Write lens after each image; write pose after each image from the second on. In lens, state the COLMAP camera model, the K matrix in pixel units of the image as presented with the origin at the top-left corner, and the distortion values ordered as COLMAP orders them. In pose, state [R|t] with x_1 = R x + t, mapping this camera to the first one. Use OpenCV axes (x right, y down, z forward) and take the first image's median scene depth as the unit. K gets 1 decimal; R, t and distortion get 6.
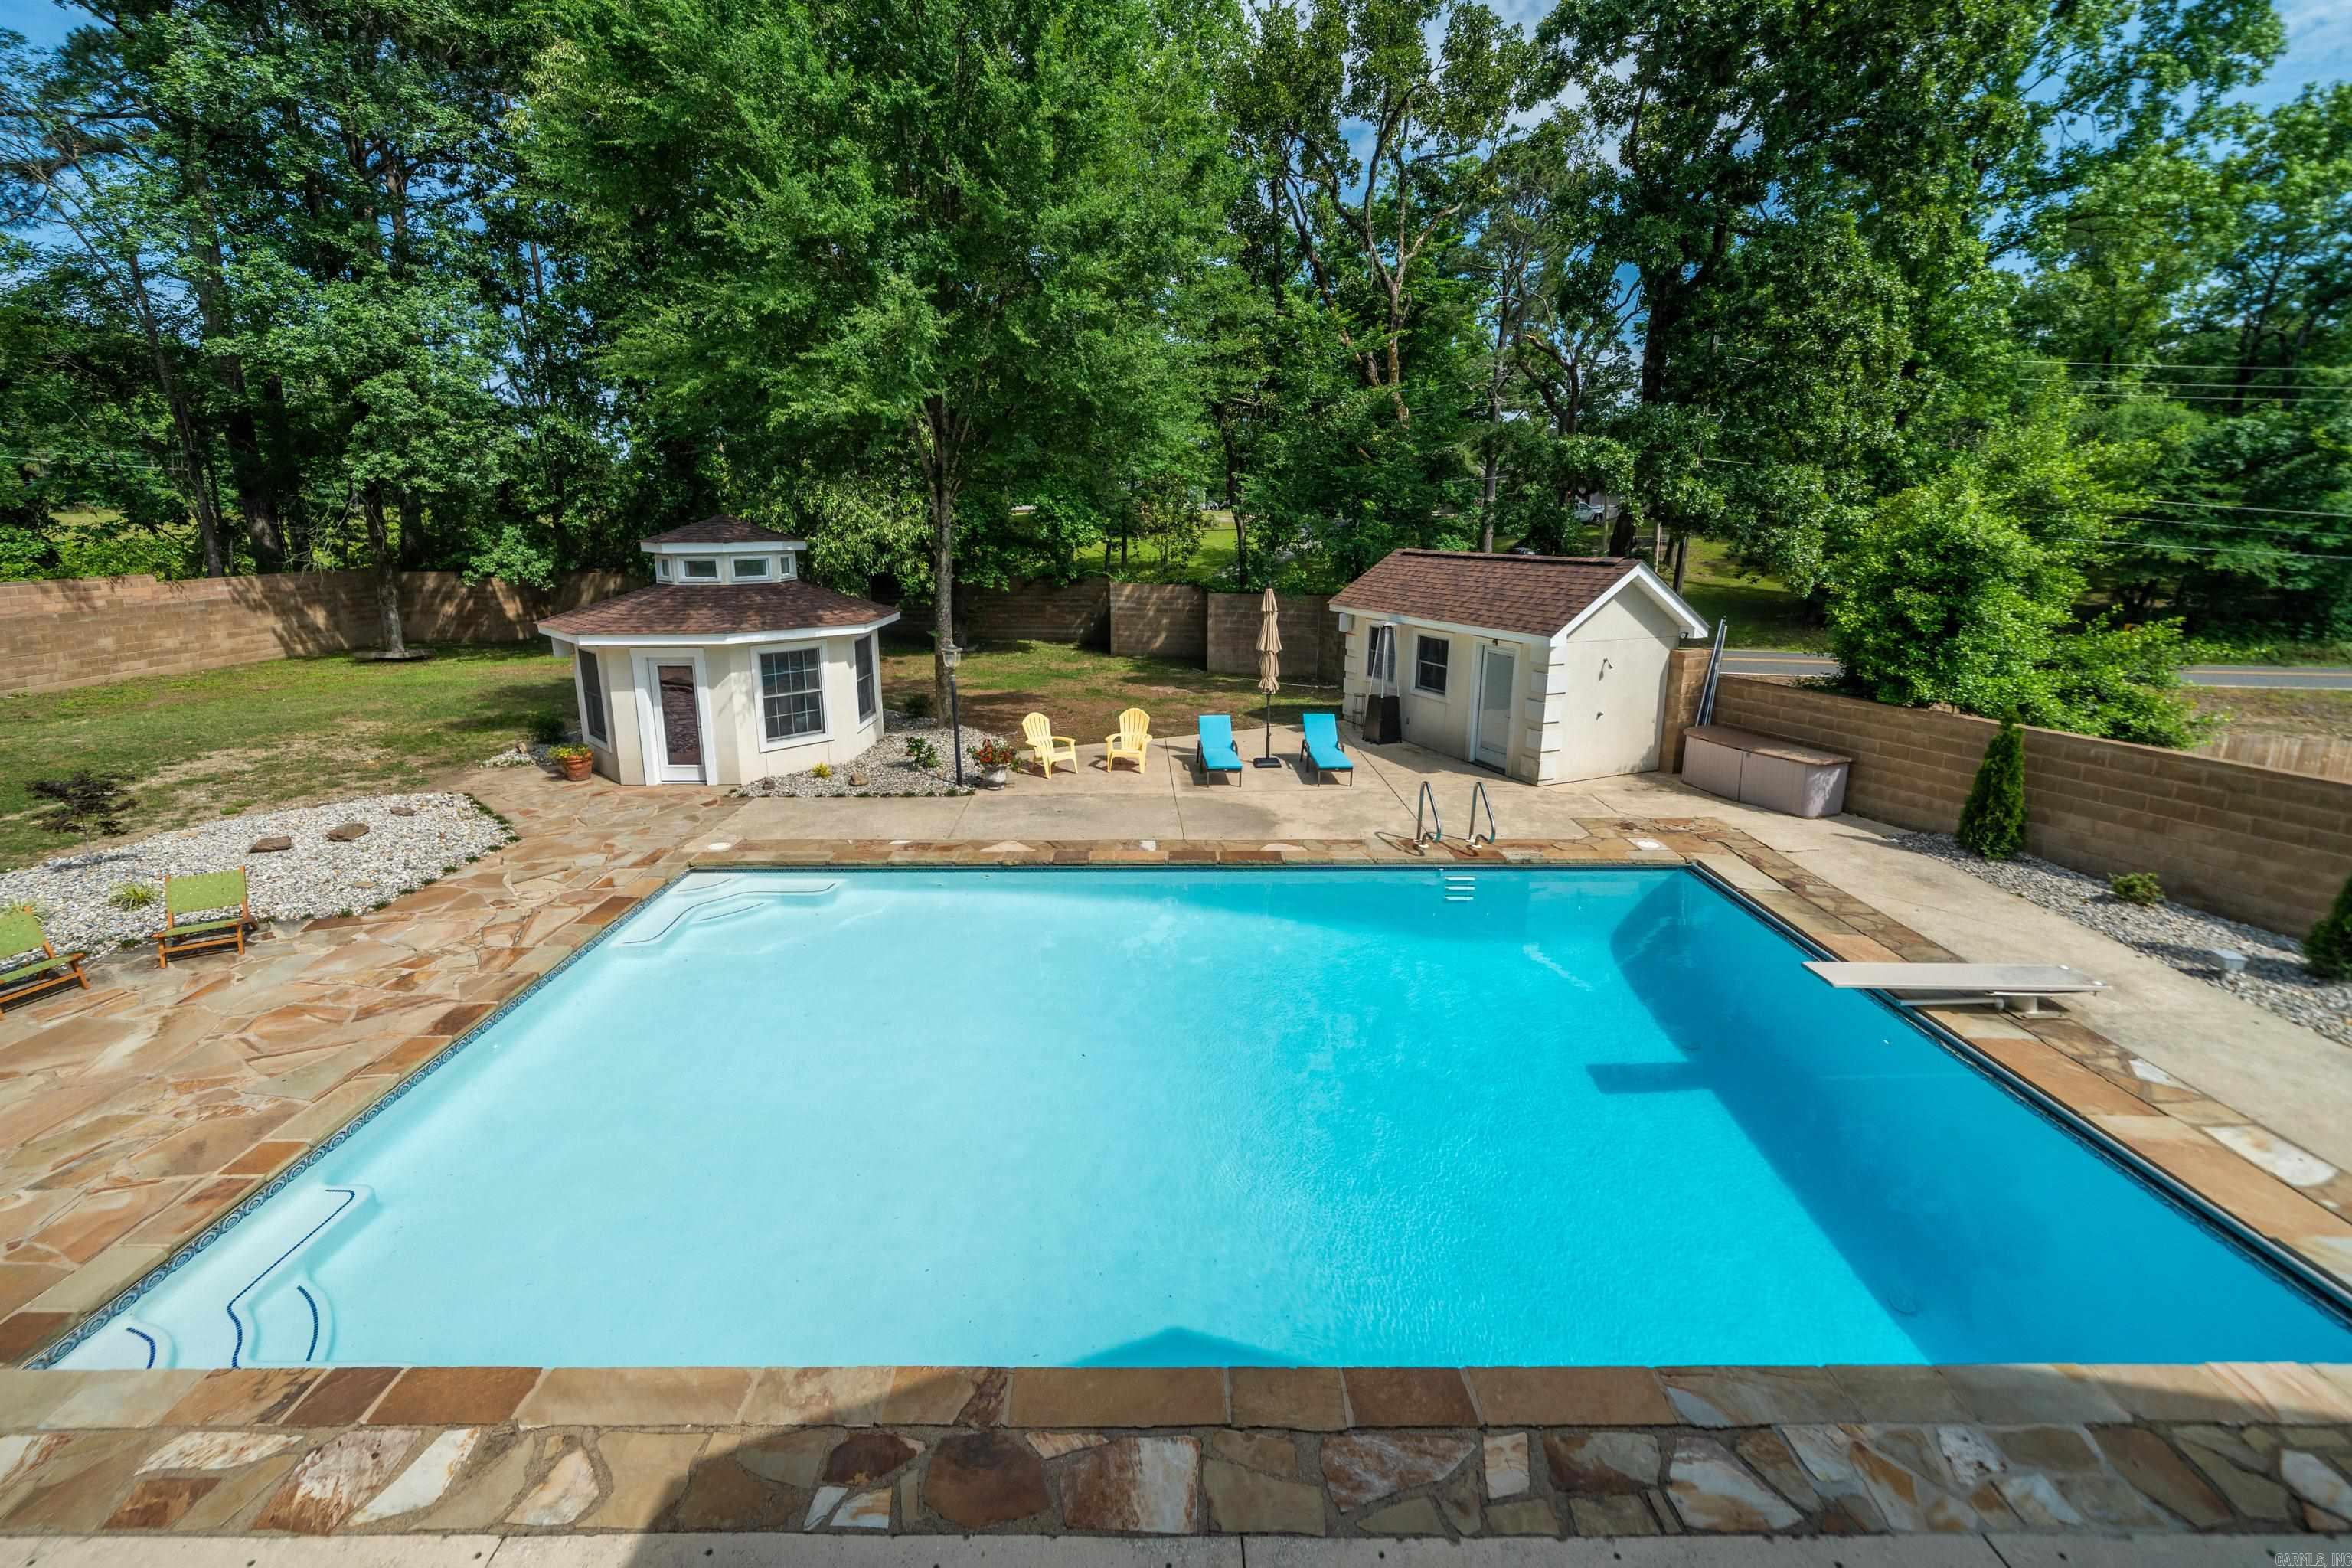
lens RADIAL K [[968.2, 0, 1174.3], [0, 968.2, 715.5], [0, 0, 1]] dist [-0.001111, 0.000876]
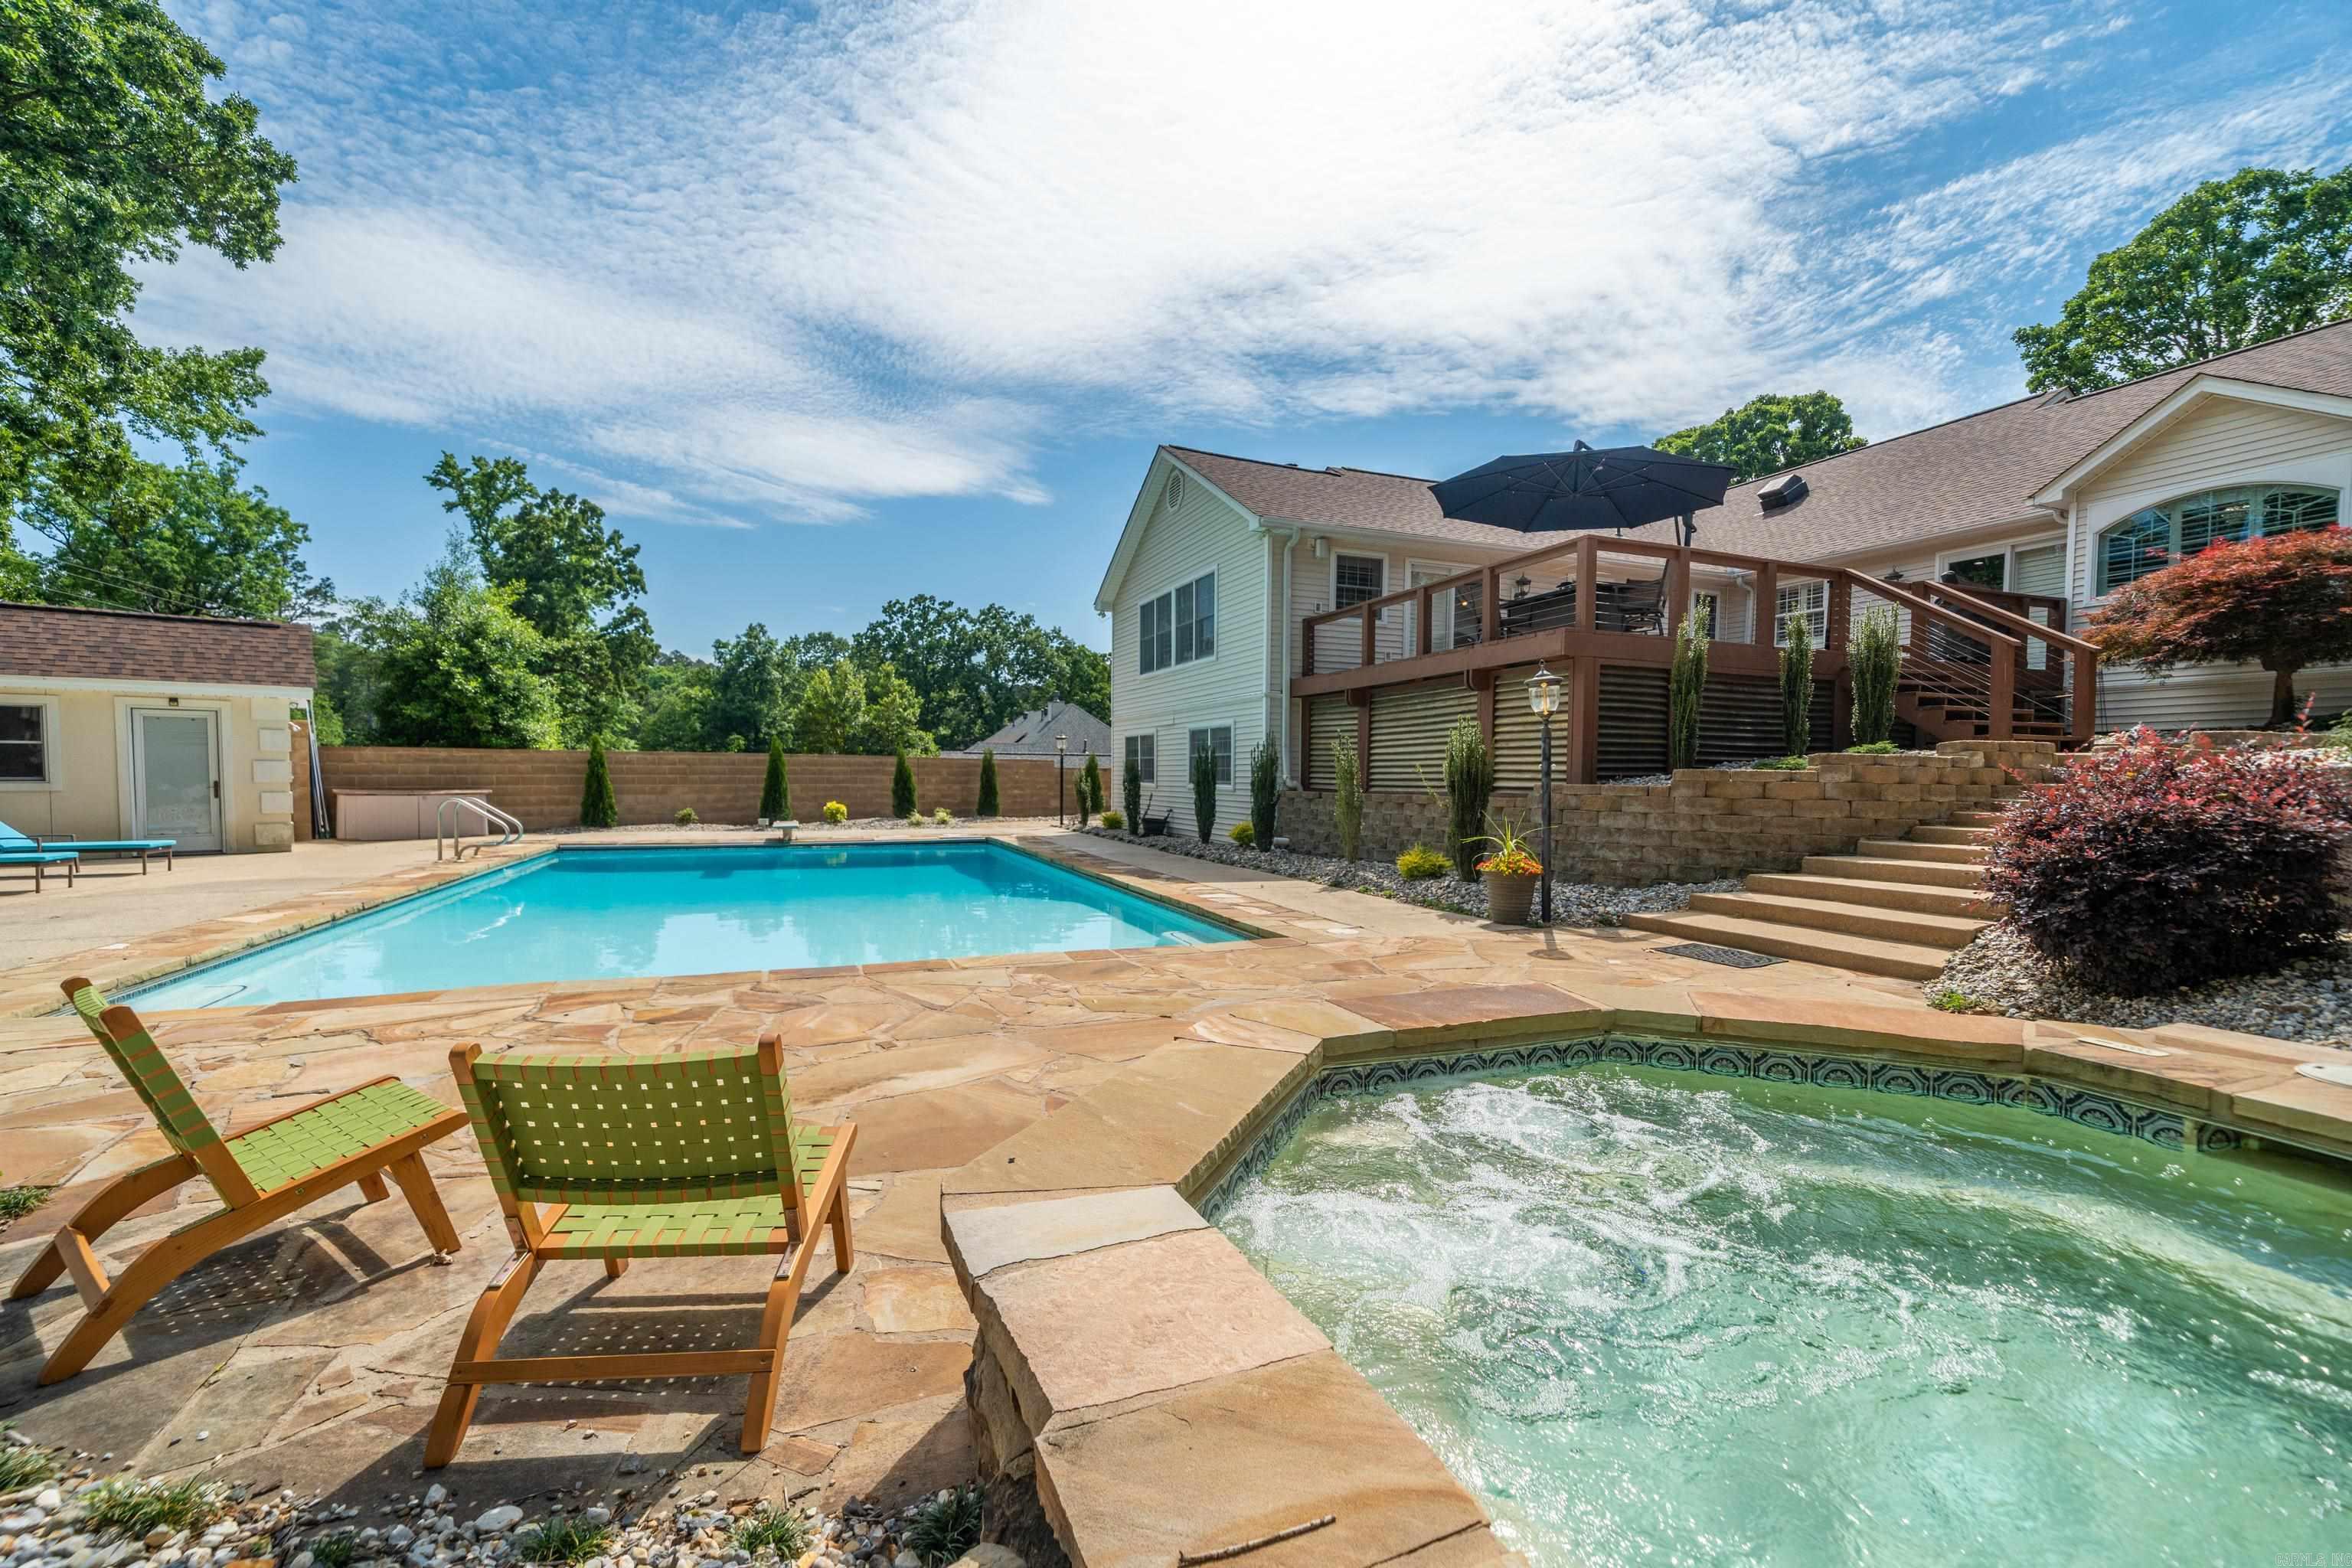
lens RADIAL K [[968.2, 0, 1176.0], [0, 968.2, 774.2], [0, 0, 1]] dist [-0.001111, 0.000876]
pose [[-0.343374, -0.007875, 0.939166, -0.773144], [0.188777, 0.978978, 0.077229, 0.087691], [-0.920031, 0.203812, -0.334669, 0.491382]]
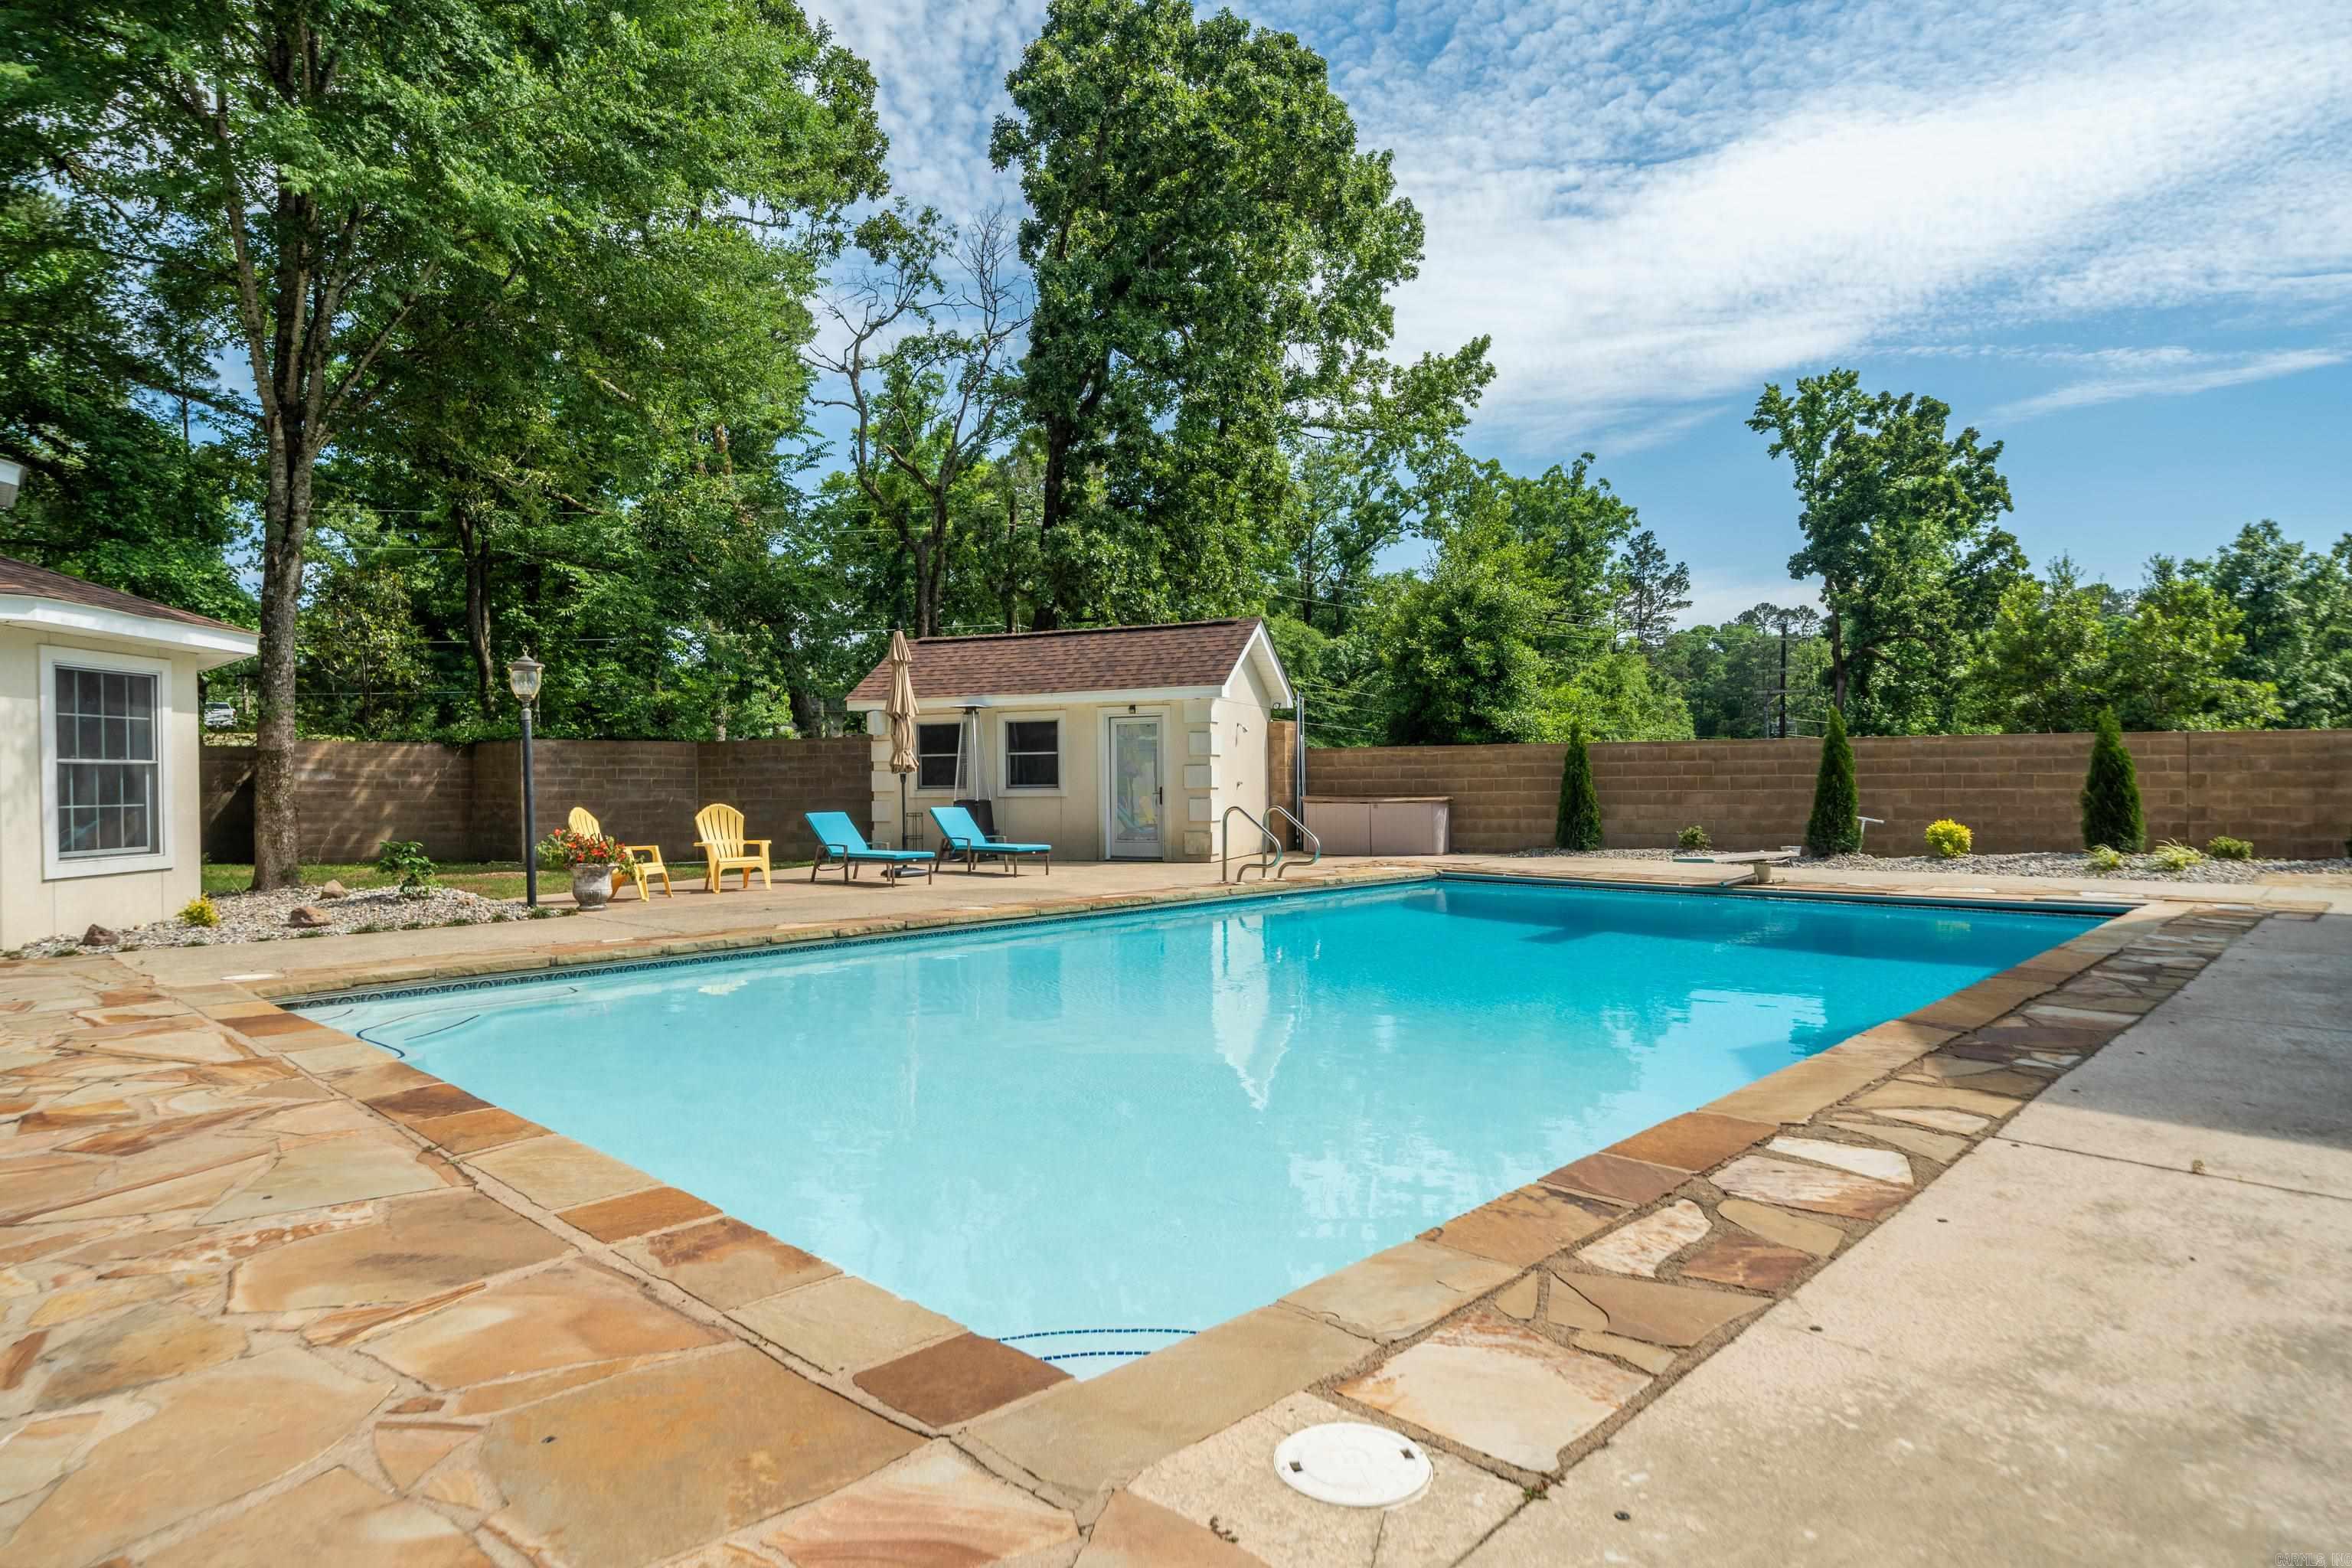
lens RADIAL K [[1318.7, 0, 1168.0], [0, 1318.7, 786.3], [0, 0, 1]] dist [0.016586, 0.005461]
pose [[0.705388, -0.013666, 0.708690, -0.485940], [0.160710, 0.976860, -0.141125, 0.164508], [-0.690362, 0.213441, 0.691262, 0.178284]]
